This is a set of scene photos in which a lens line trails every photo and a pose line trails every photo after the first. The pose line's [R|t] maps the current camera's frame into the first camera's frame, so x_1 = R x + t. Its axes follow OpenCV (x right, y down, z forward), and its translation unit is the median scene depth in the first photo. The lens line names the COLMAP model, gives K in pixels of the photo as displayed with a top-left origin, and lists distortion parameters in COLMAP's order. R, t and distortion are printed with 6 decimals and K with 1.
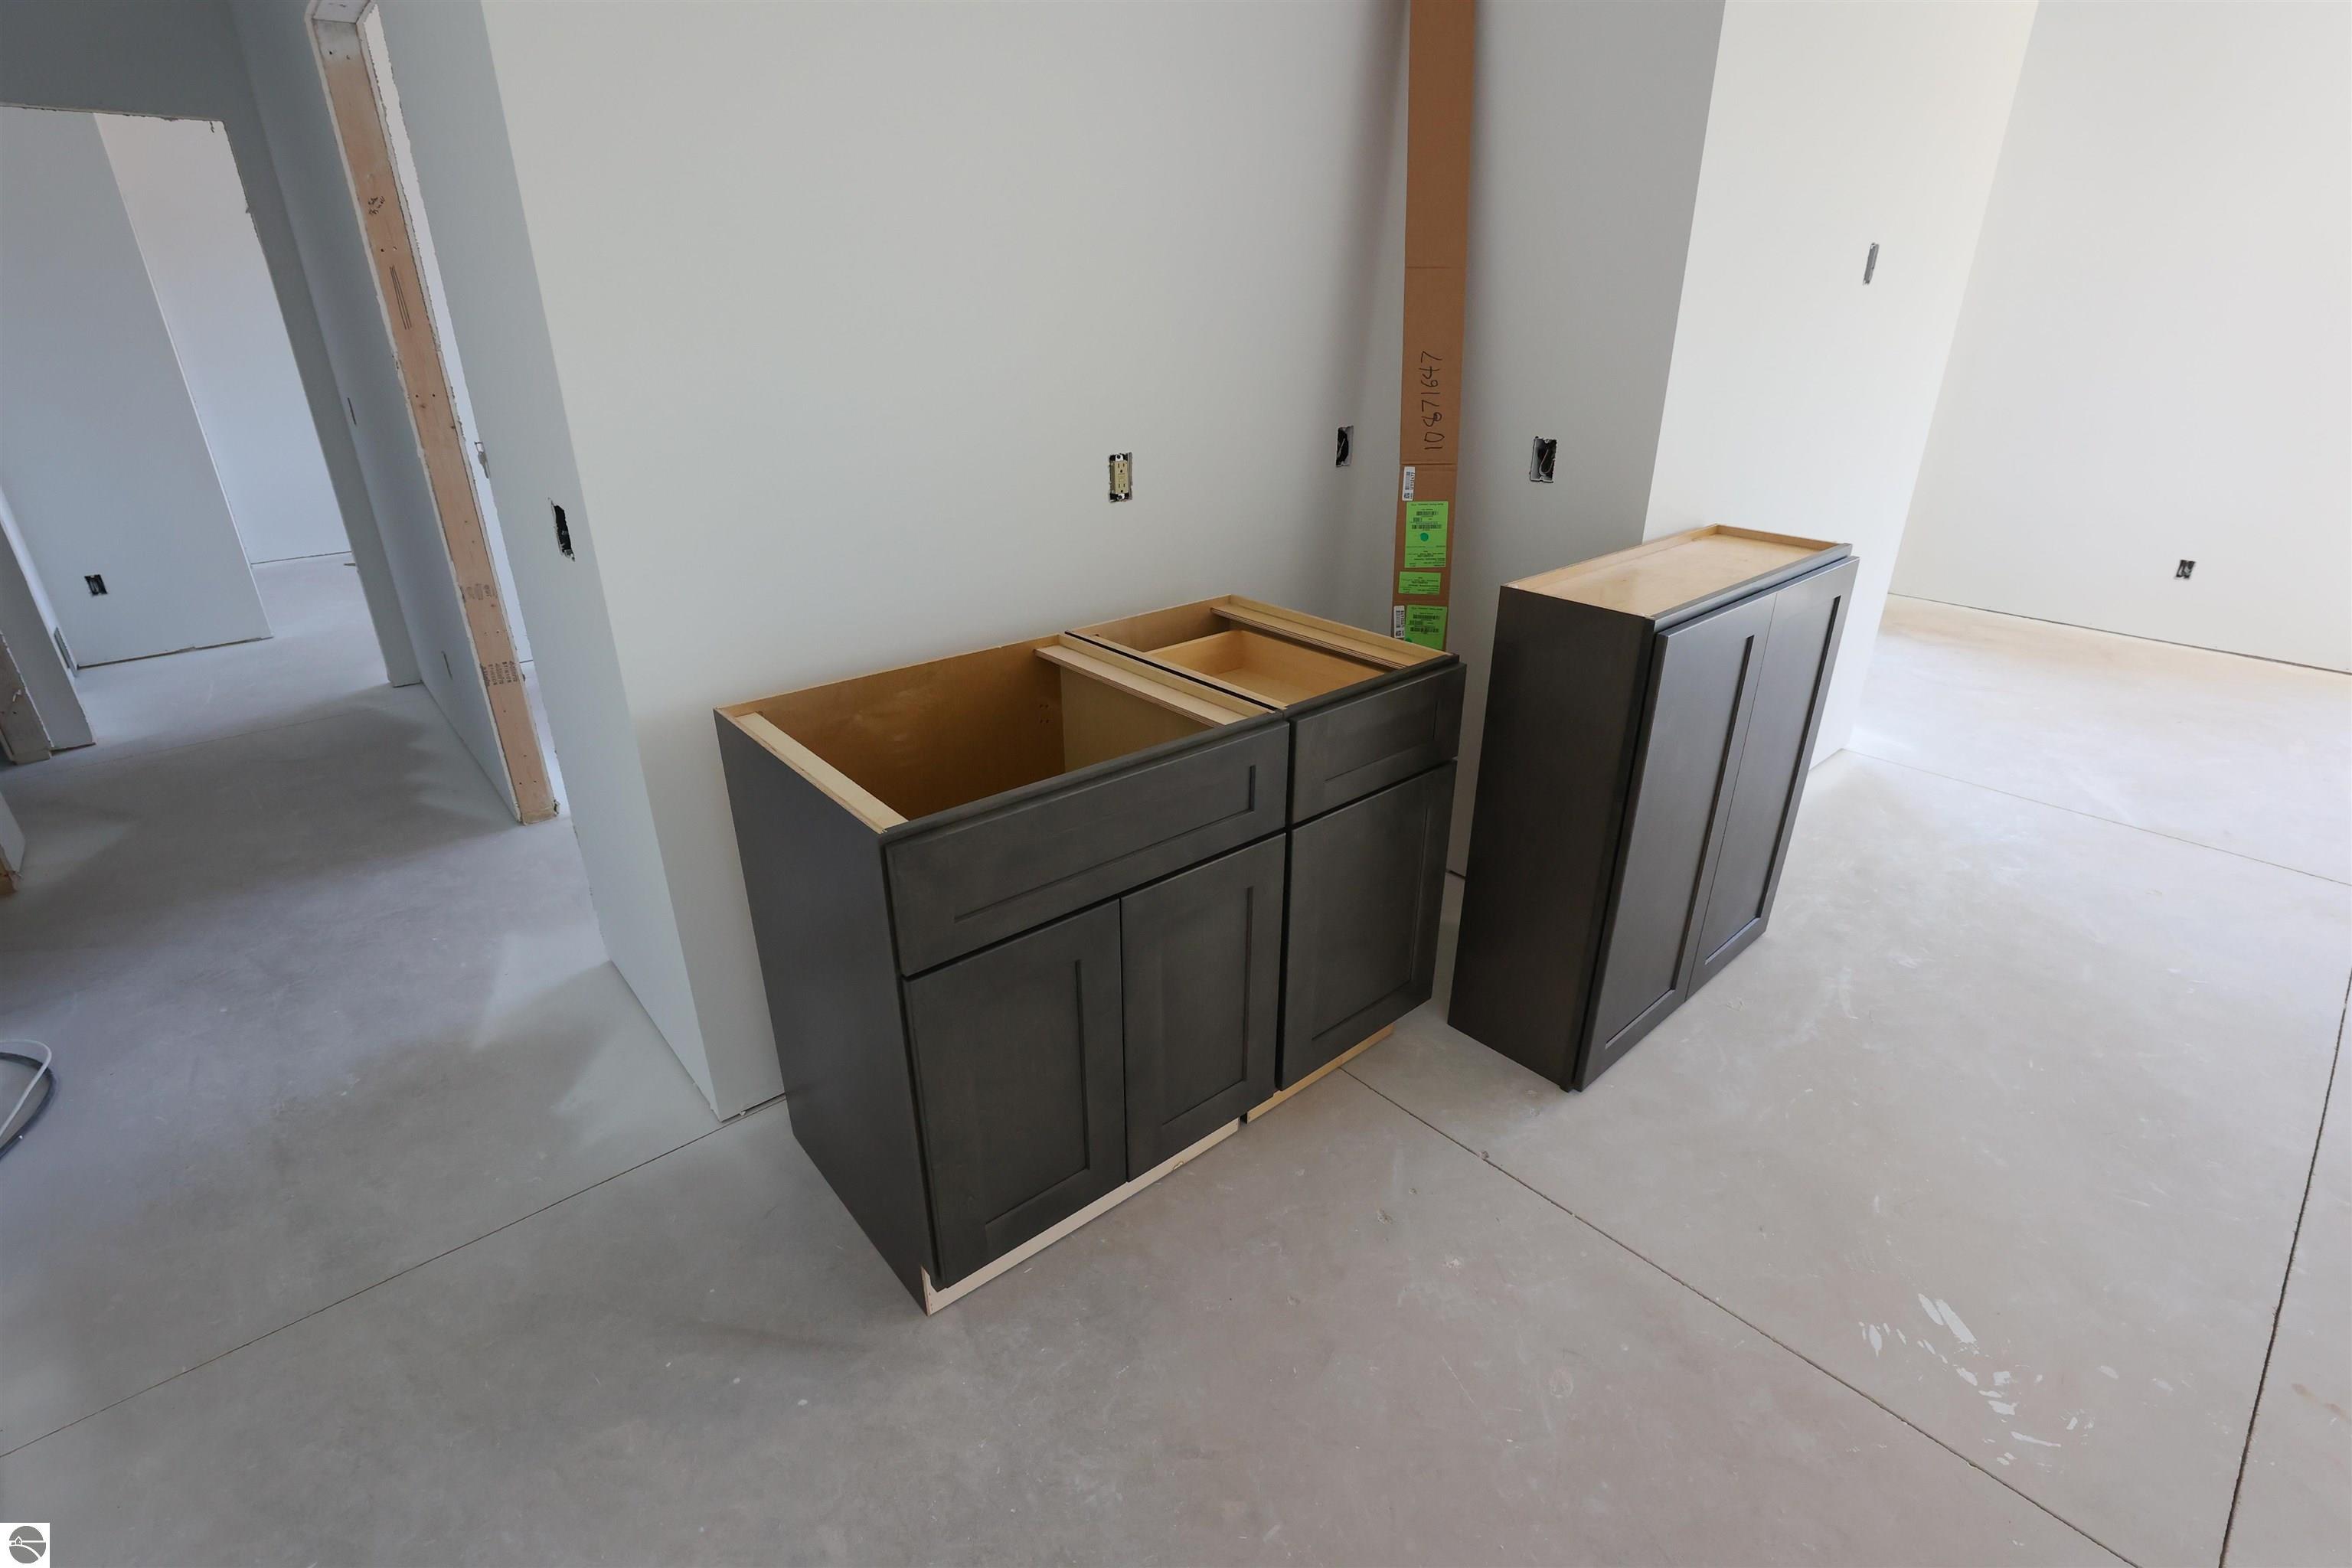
lens RADIAL K [[1076.9, 0, 1176.0], [0, 1076.9, 784.0], [0, 0, 1]] dist [-0.021839, -0.000241]
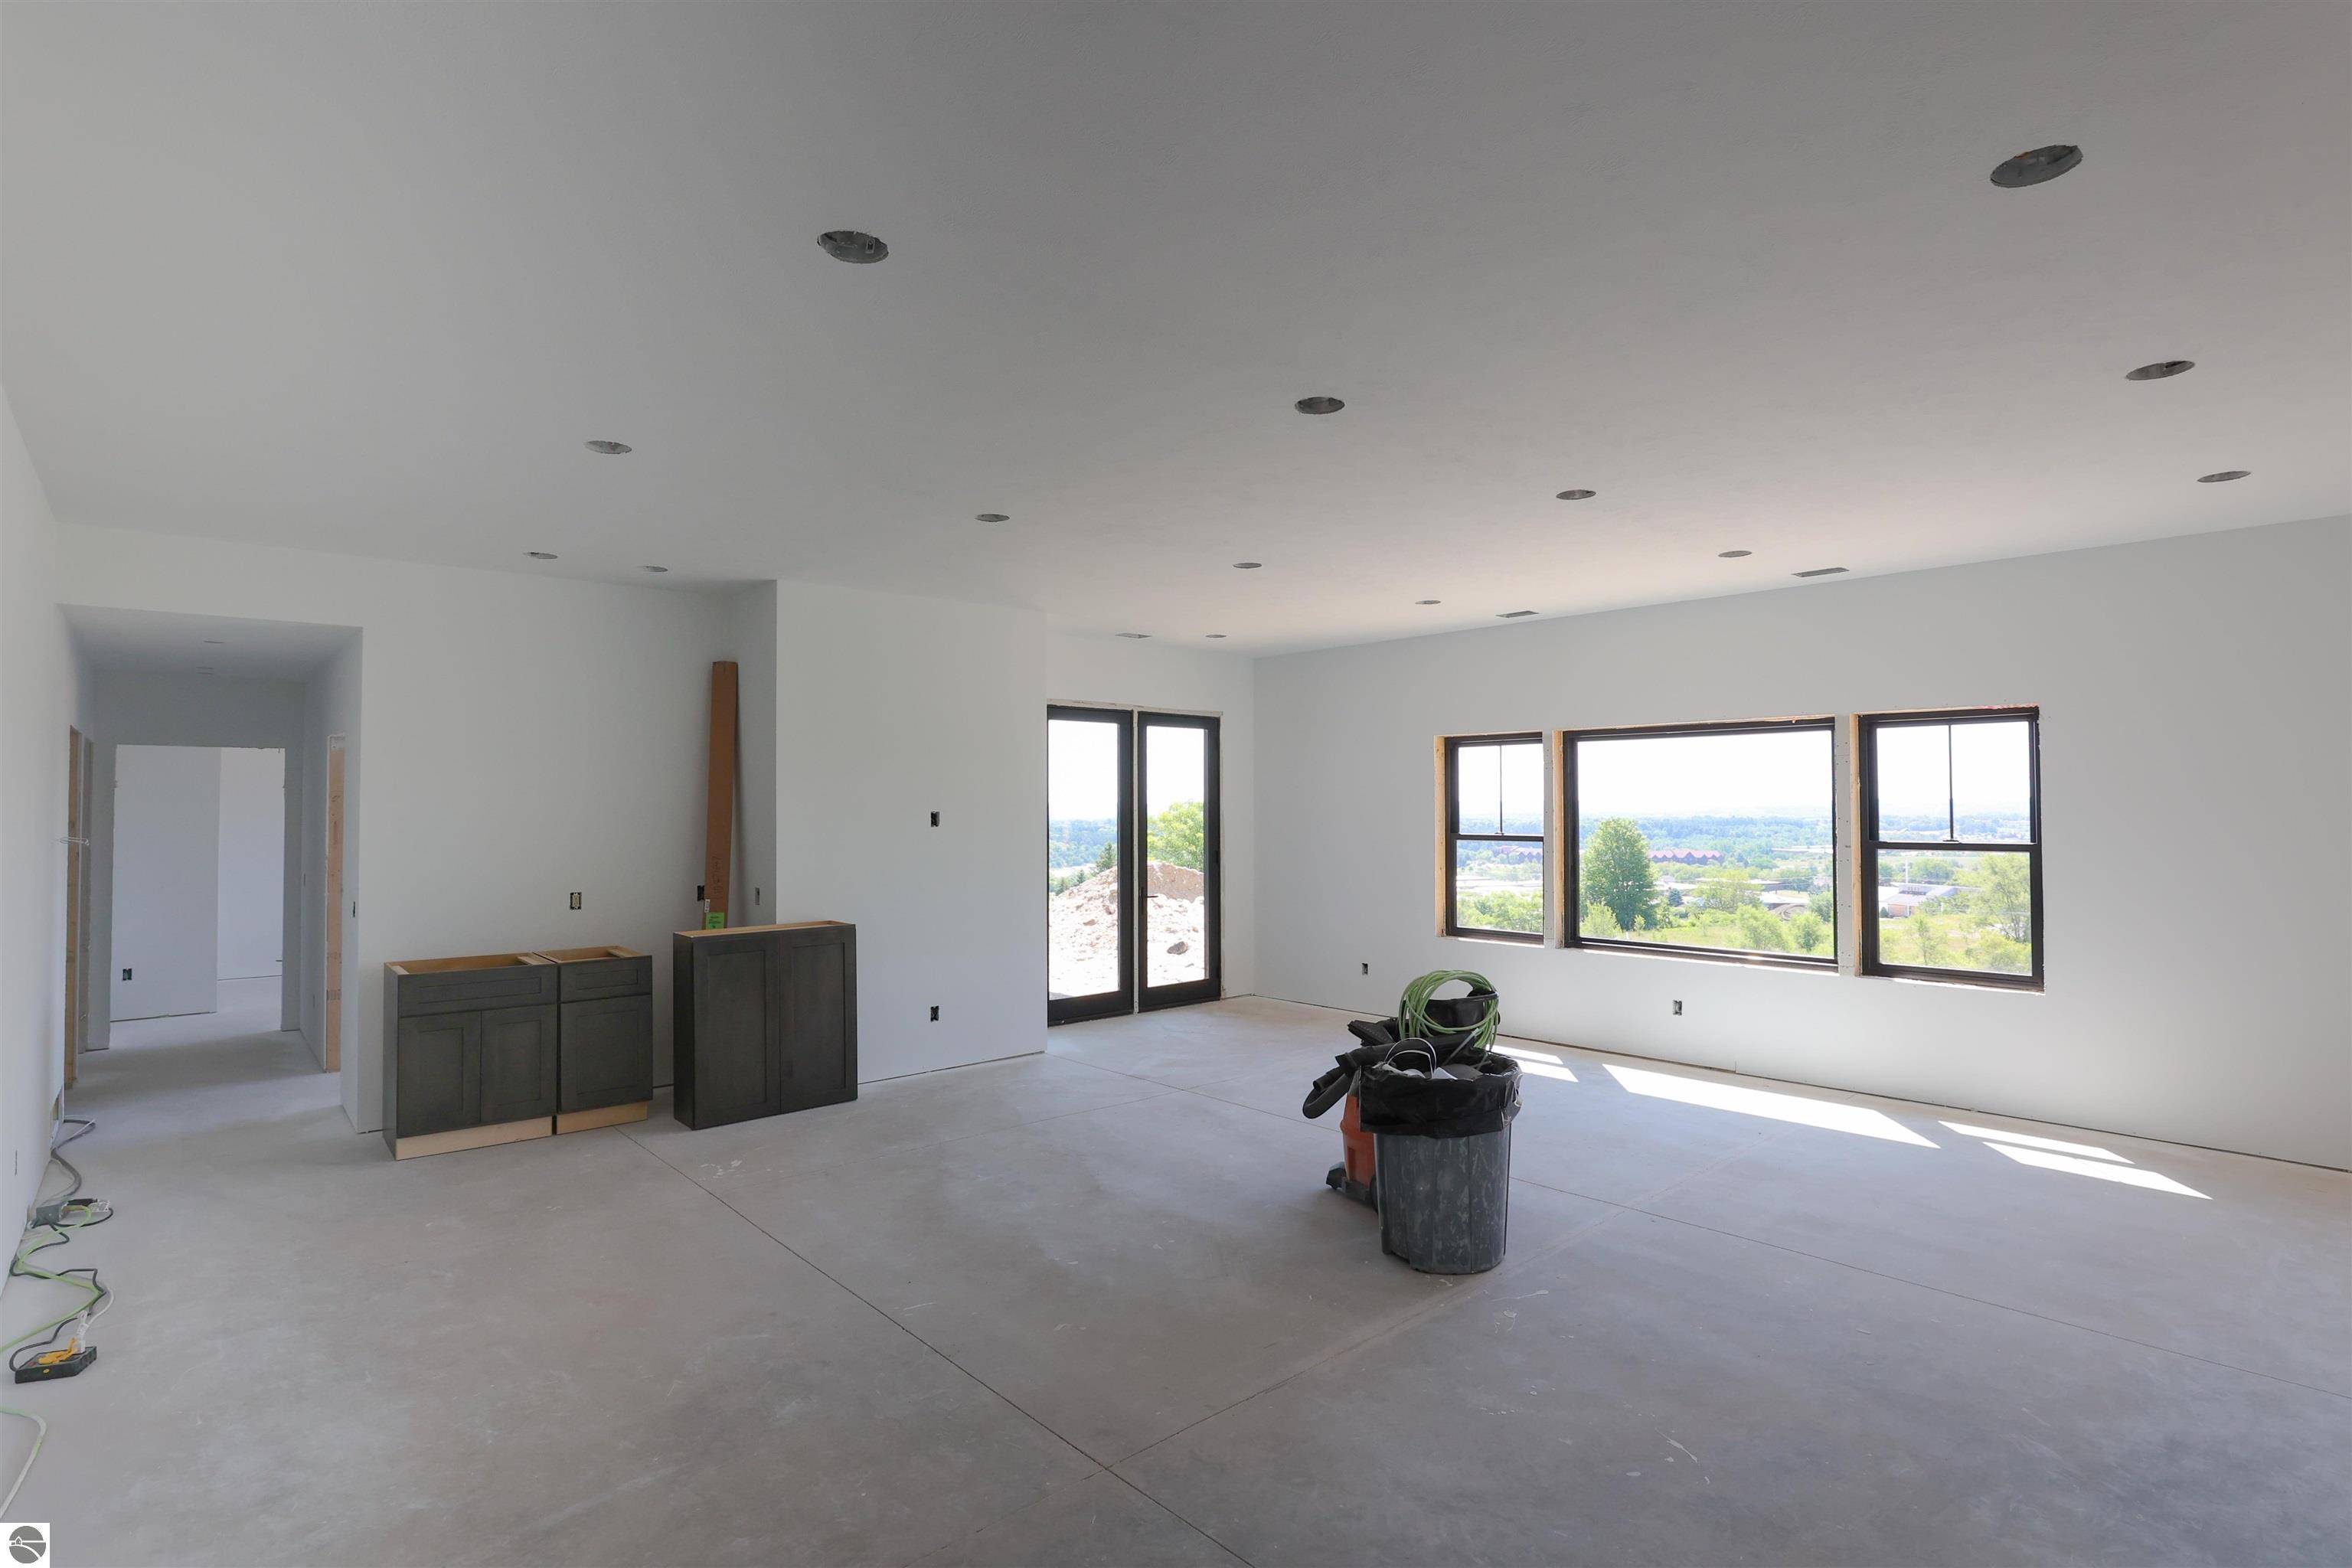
lens RADIAL K [[1111.4, 0, 1123.9], [0, 1111.4, 788.9], [0, 0, 1]] dist [-0.002897, -0.000310]
pose [[0.999941, 0.002188, -0.010678, 1.224918], [-0.006473, 0.907384, -0.420252, 0.565822], [0.008770, 0.420296, 0.907345, -1.490437]]
